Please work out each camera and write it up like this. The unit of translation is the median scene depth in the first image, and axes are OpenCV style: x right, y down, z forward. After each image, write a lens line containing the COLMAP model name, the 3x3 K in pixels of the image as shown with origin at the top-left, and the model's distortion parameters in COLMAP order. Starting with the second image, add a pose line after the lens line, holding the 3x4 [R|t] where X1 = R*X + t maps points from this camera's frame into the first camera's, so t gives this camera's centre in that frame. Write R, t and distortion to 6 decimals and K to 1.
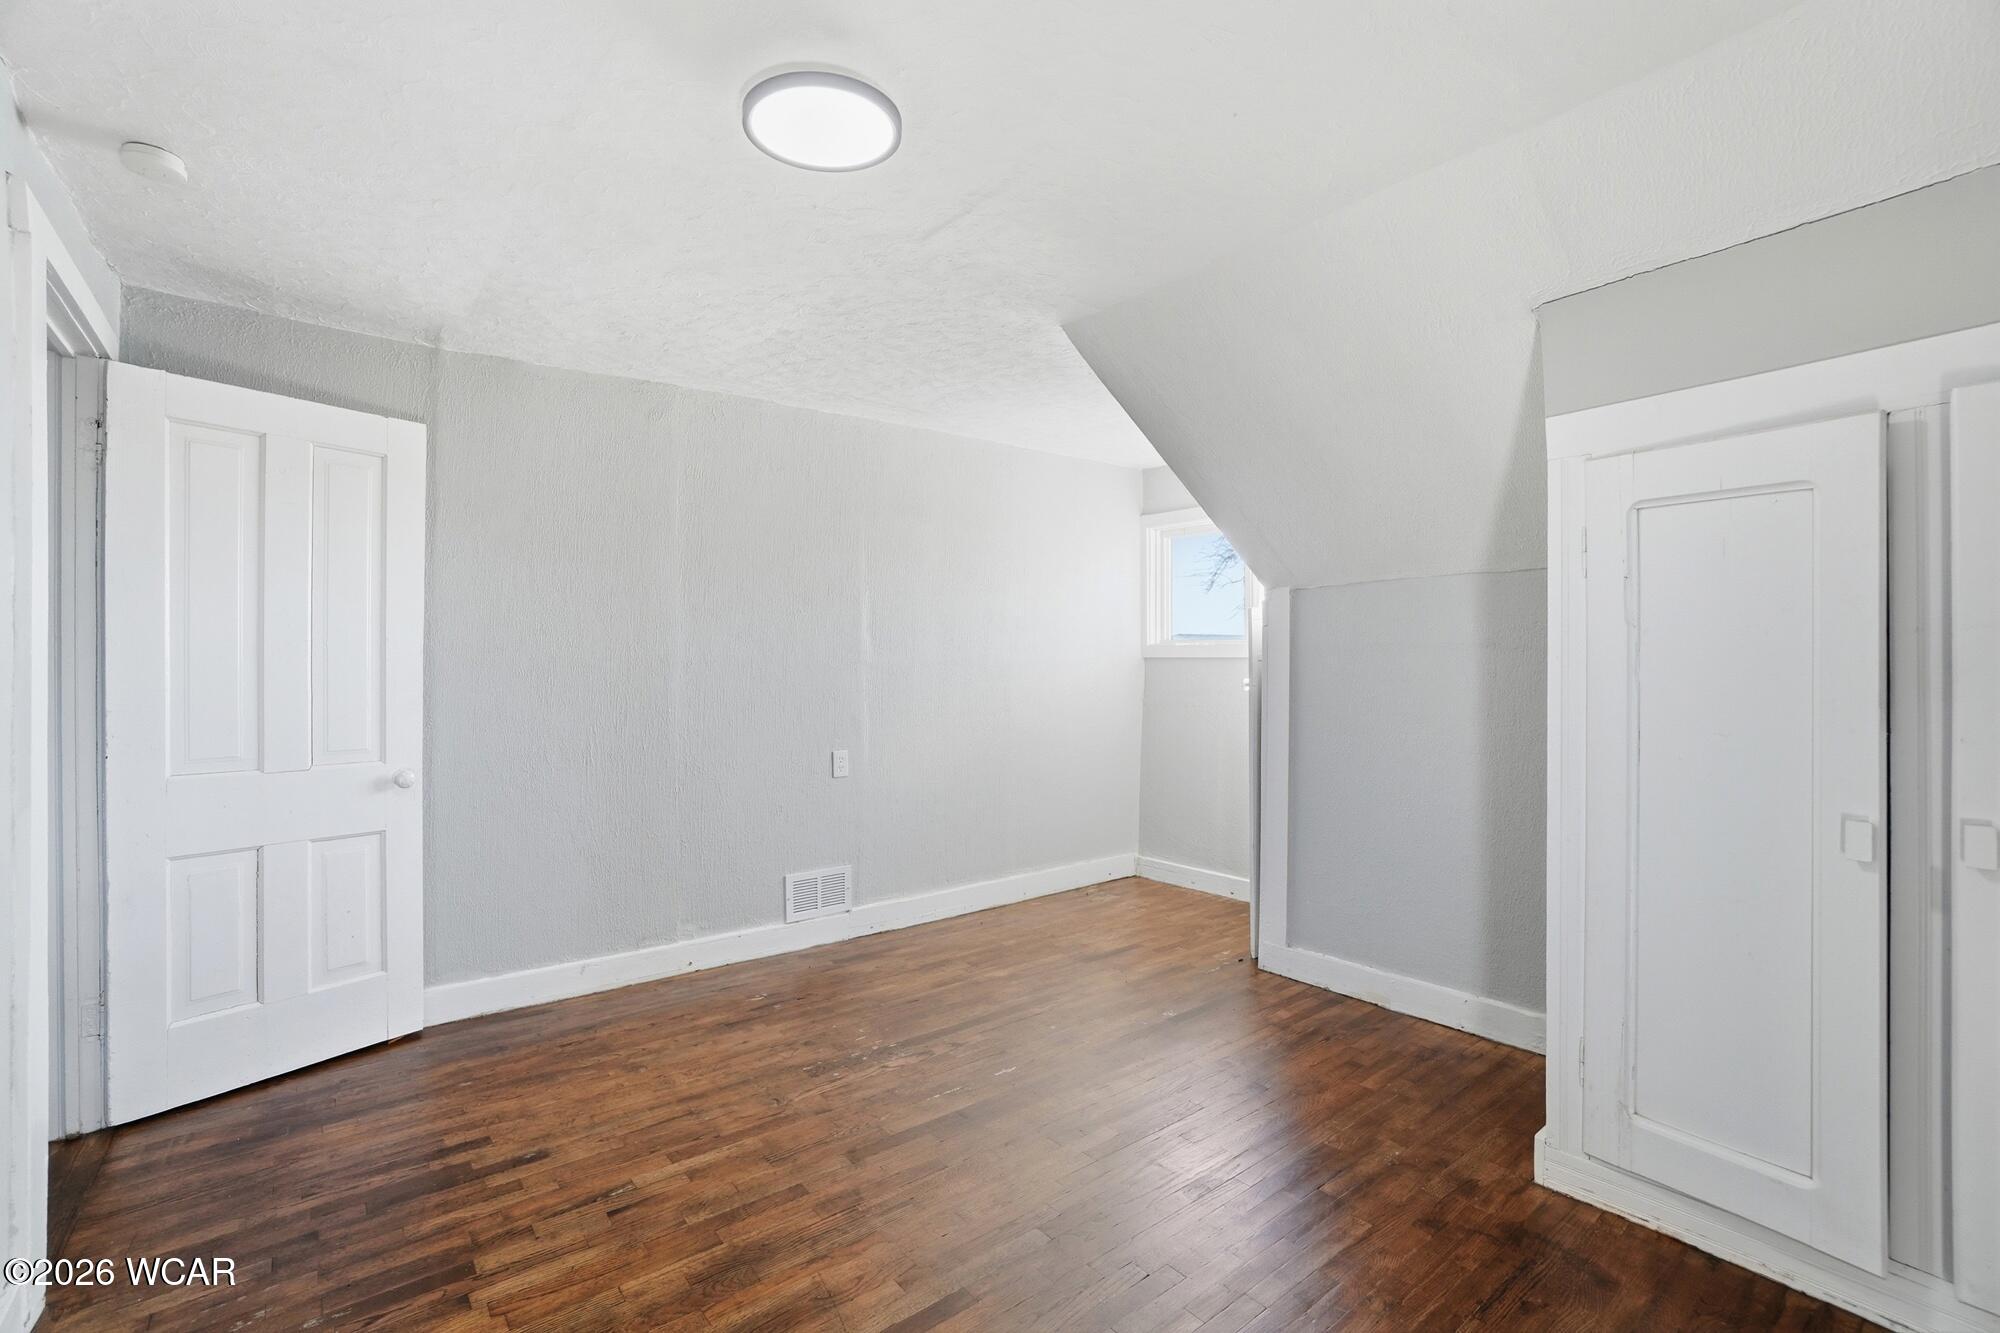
lens RADIAL K [[893.5, 0, 1010.3], [0, 893.5, 659.3], [0, 0, 1]] dist [-0.056191, 0.019223]
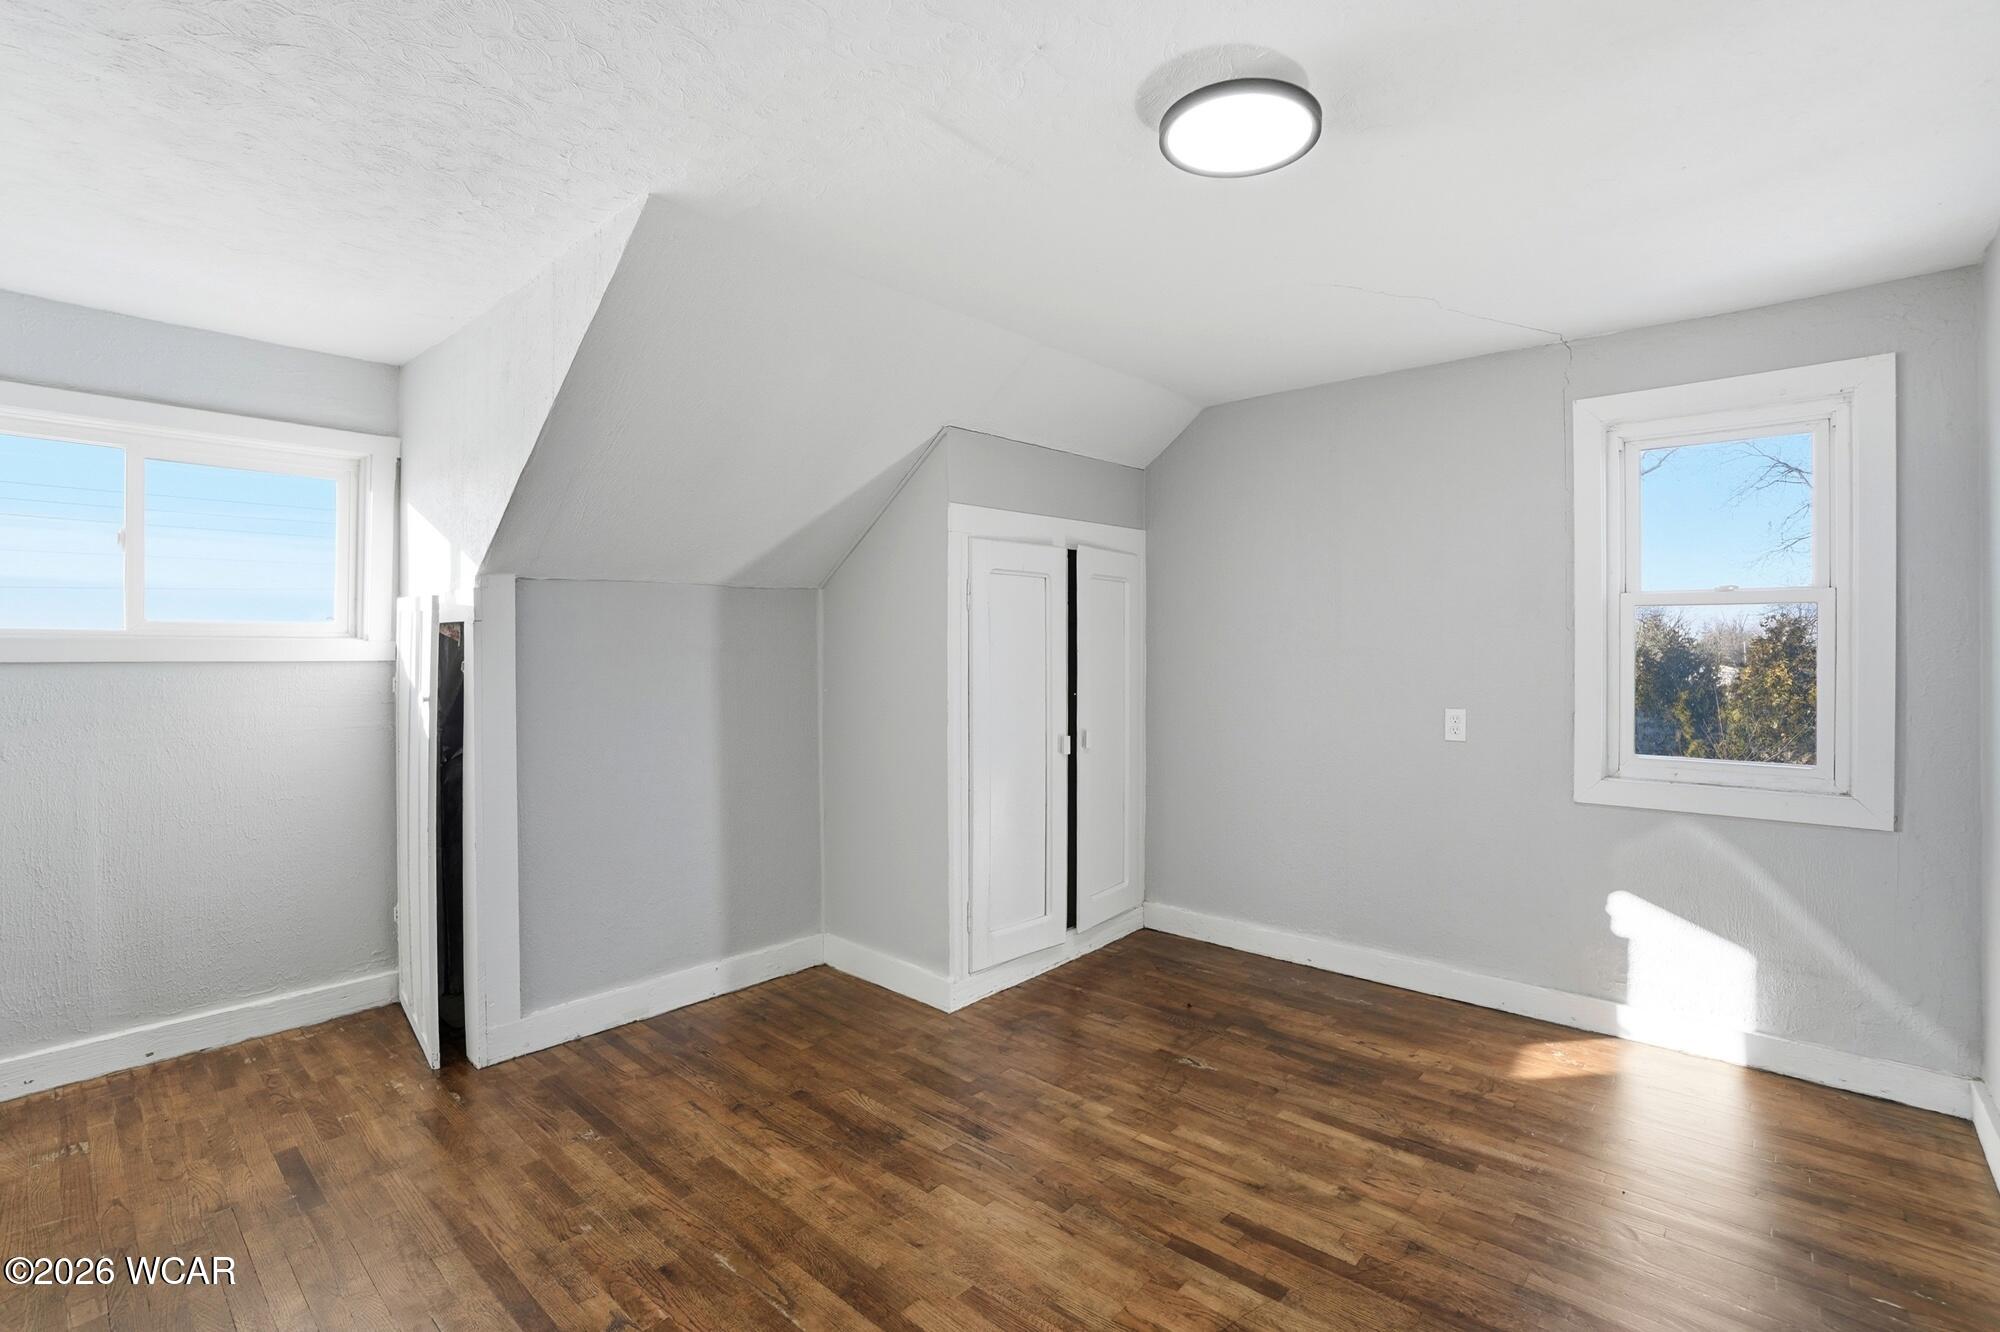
lens RADIAL K [[893.5, 0, 1010.3], [0, 893.5, 658.8], [0, 0, 1]] dist [-0.056191, 0.019223]
pose [[-0.166710, -0.002953, 0.986002, -0.615987], [-0.001002, 0.999996, 0.002825, -0.008699], [-0.986005, -0.000517, -0.166712, 0.771033]]
